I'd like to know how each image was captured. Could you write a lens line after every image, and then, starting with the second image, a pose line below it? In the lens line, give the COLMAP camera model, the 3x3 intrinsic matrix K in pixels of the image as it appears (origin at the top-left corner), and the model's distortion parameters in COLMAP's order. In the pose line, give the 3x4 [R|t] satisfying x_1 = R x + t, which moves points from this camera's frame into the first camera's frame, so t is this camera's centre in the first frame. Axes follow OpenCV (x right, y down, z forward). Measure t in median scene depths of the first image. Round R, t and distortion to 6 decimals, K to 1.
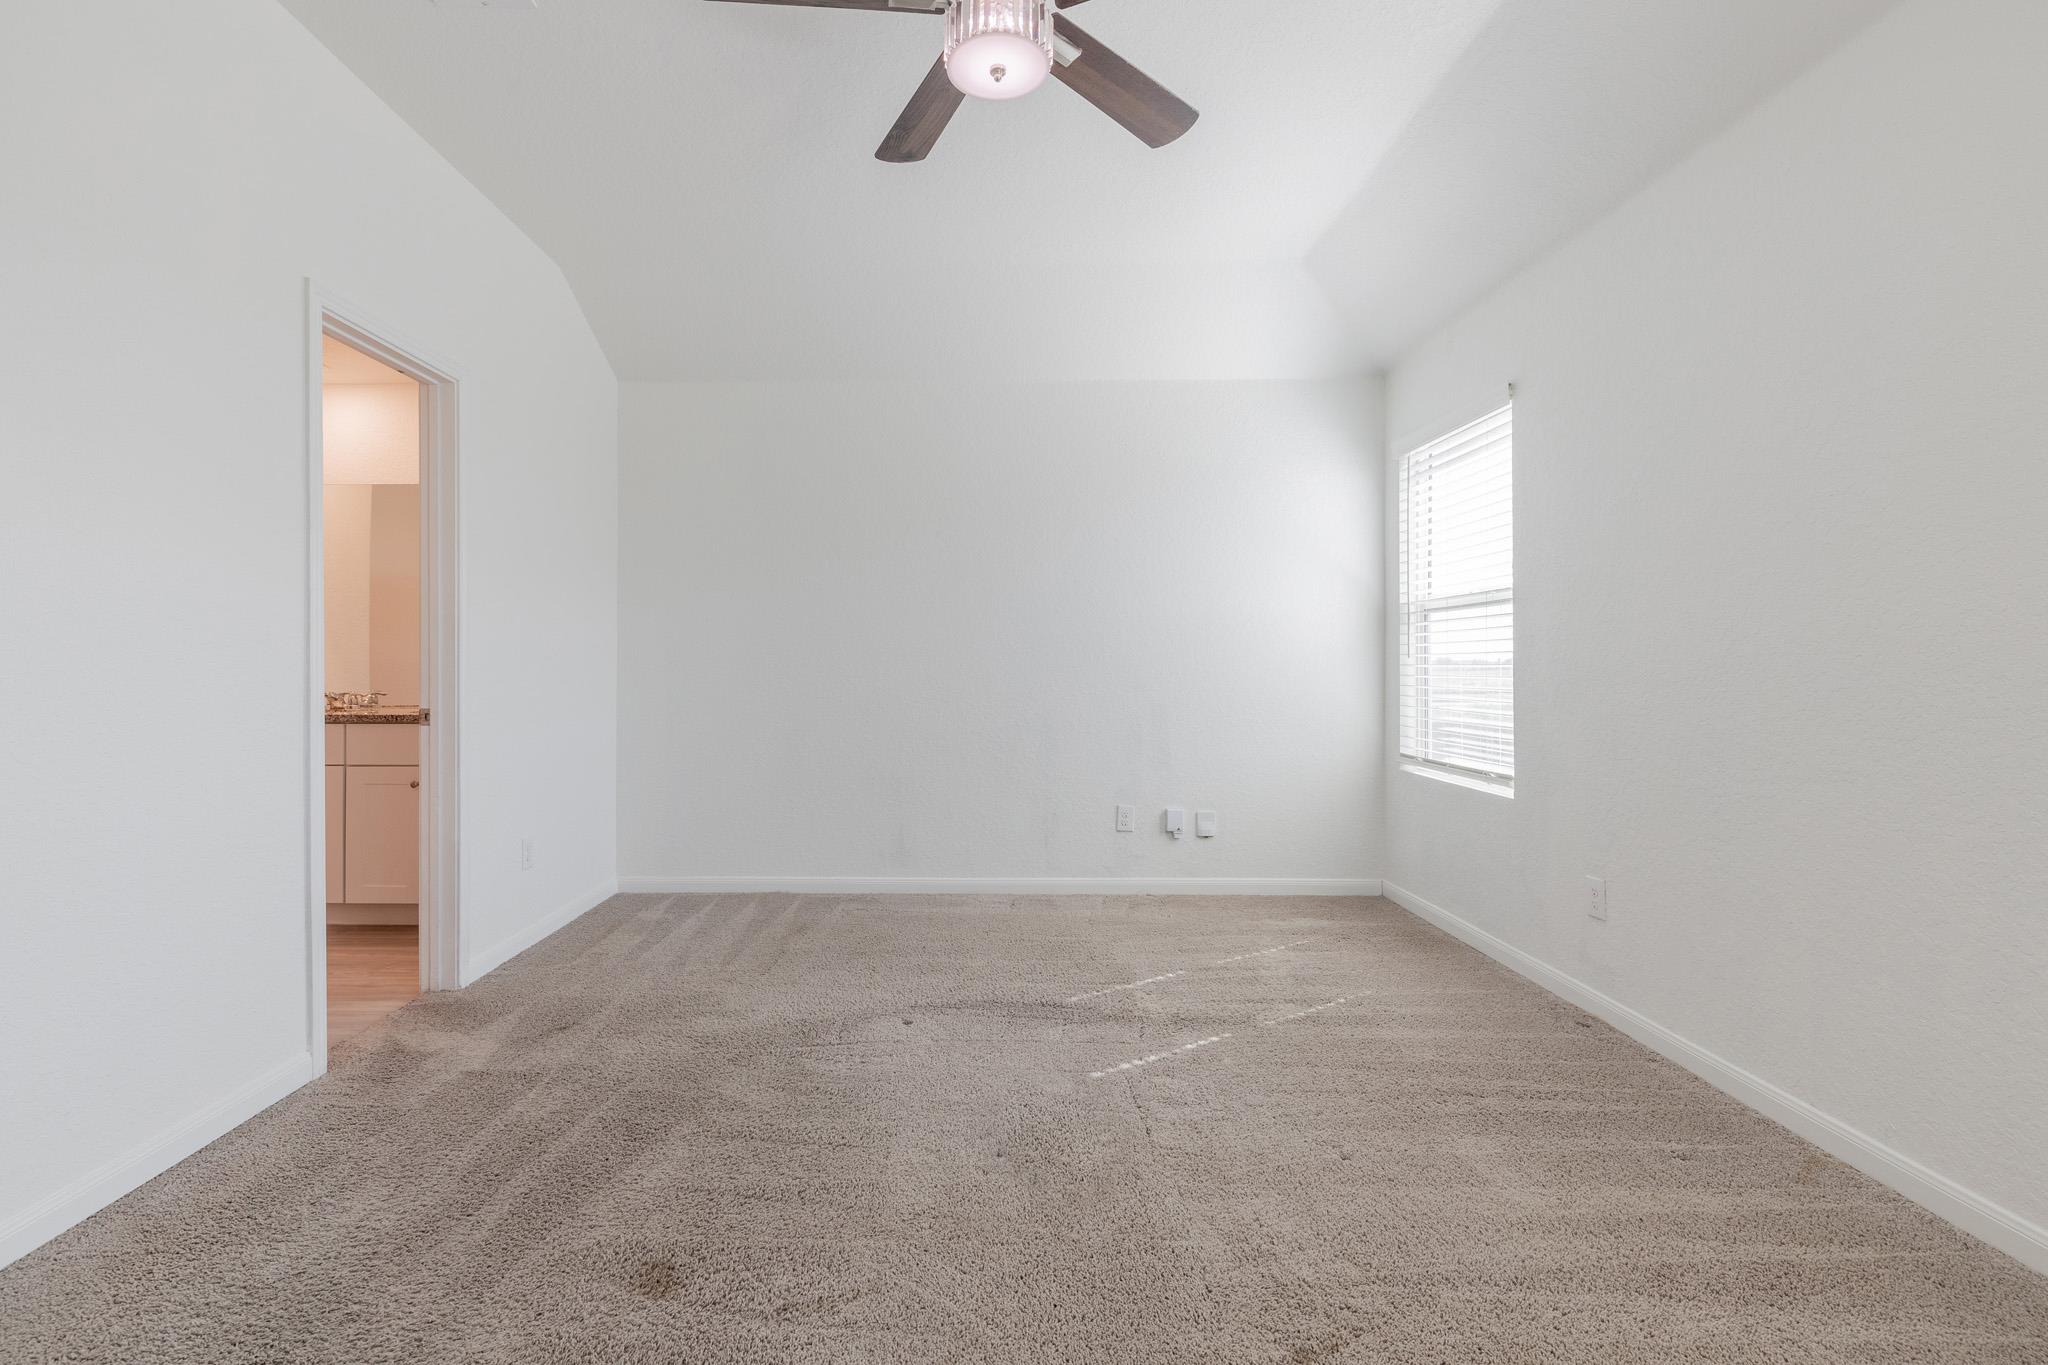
lens RADIAL K [[923.4, 0, 1012.2], [0, 923.4, 670.6], [0, 0, 1]] dist [0.004232, 0.001269]
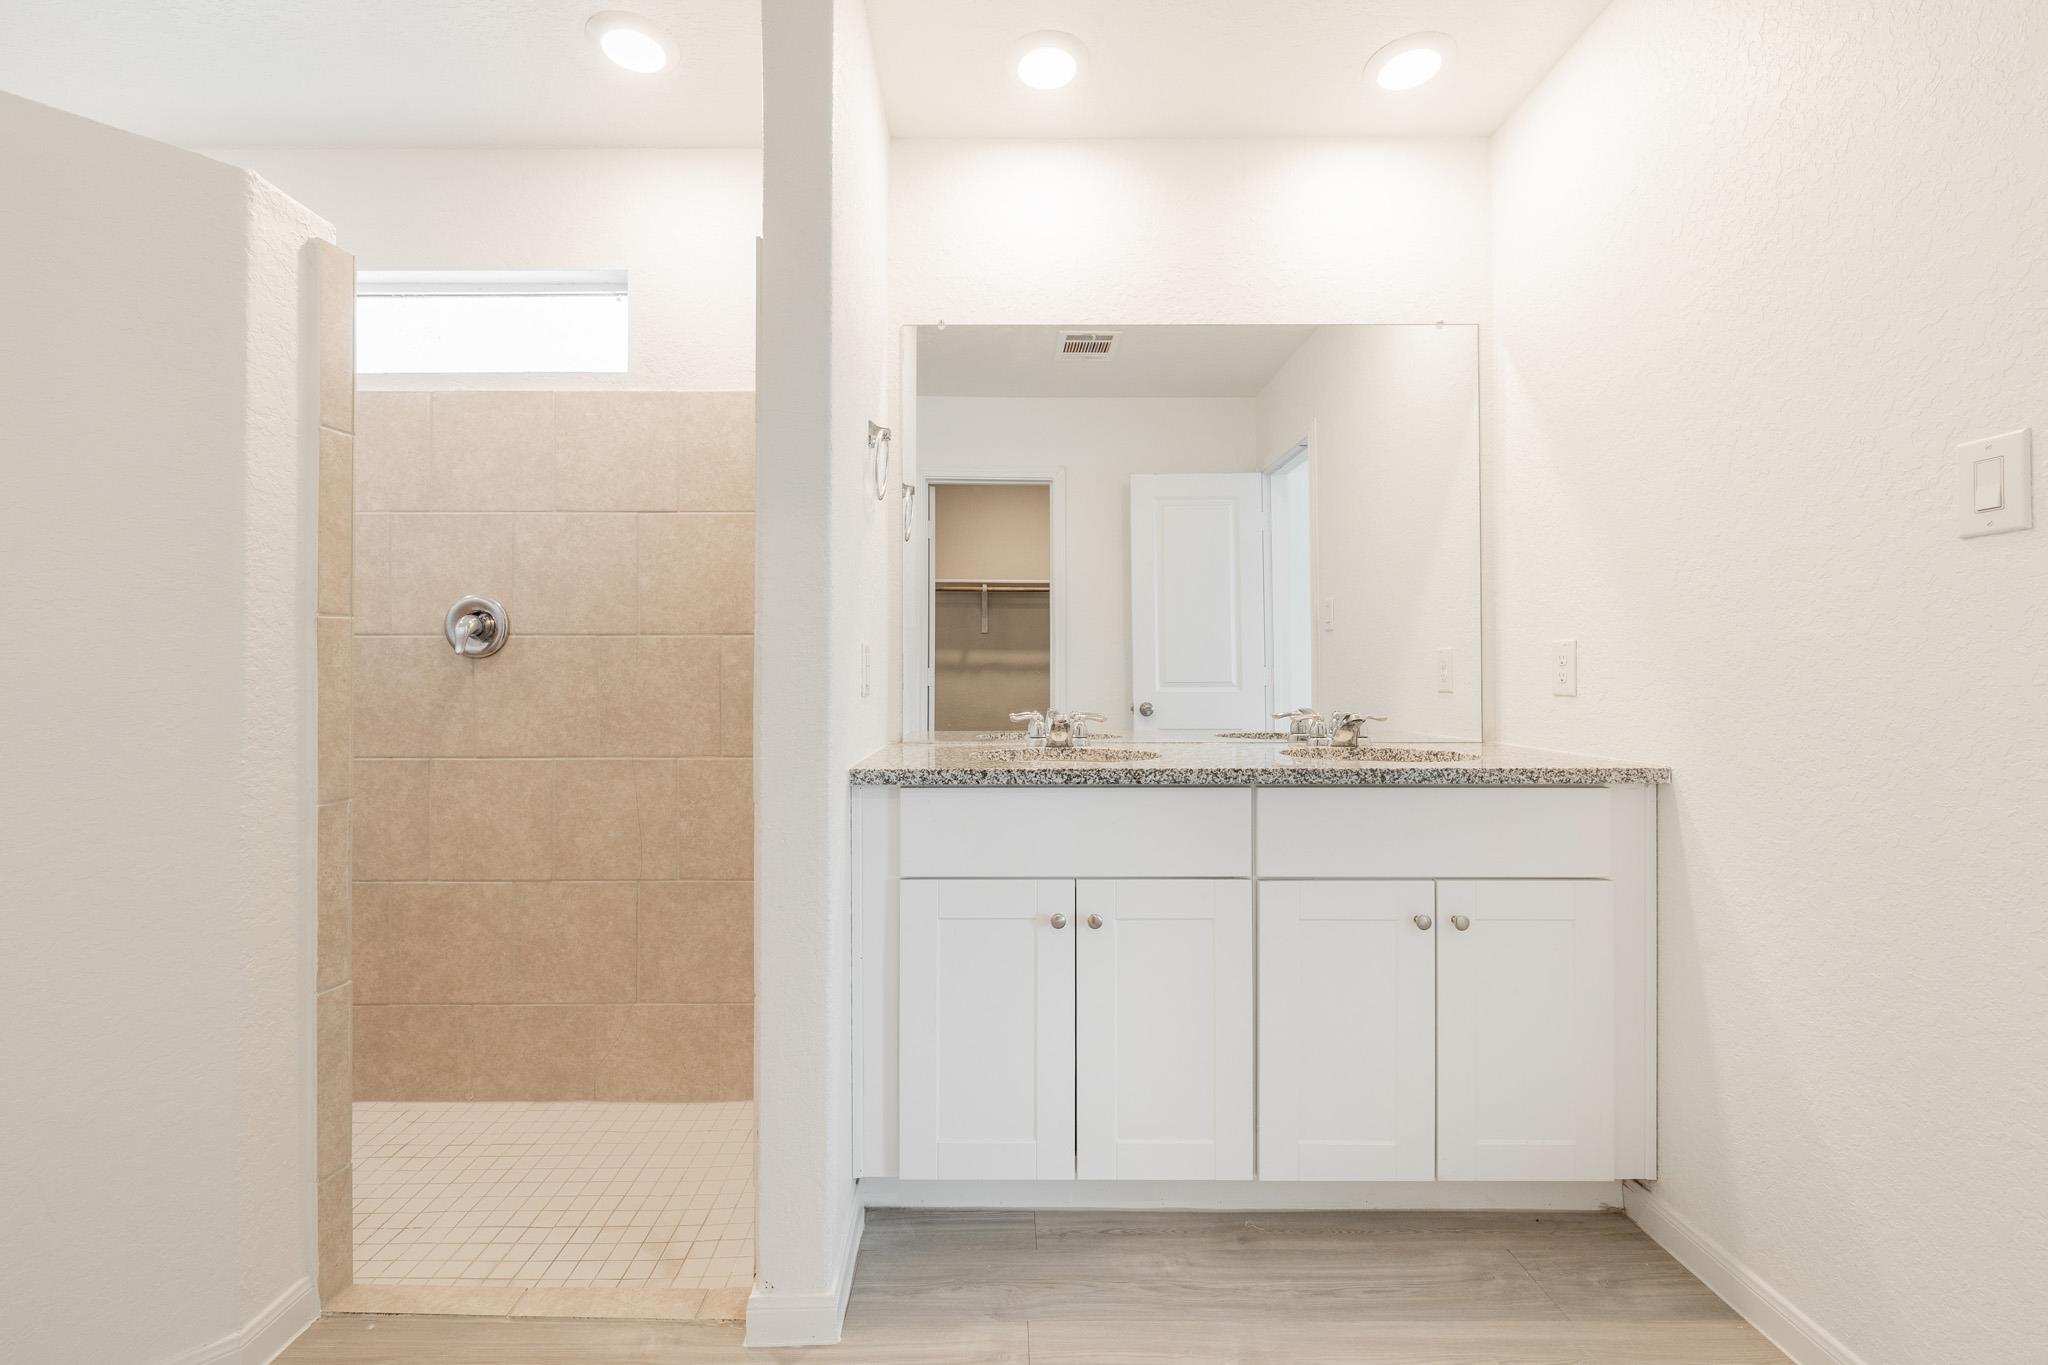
lens RADIAL K [[870.3, 0, 1024.0], [0, 870.3, 682.5], [0, 0, 1]] dist [0.000833, 0.000437]
pose [[0.999760, -0.002005, 0.021838, -1.105606], [0.001867, 0.999978, 0.006351, 0.004500], [-0.021850, -0.006309, 0.999741, 0.759023]]
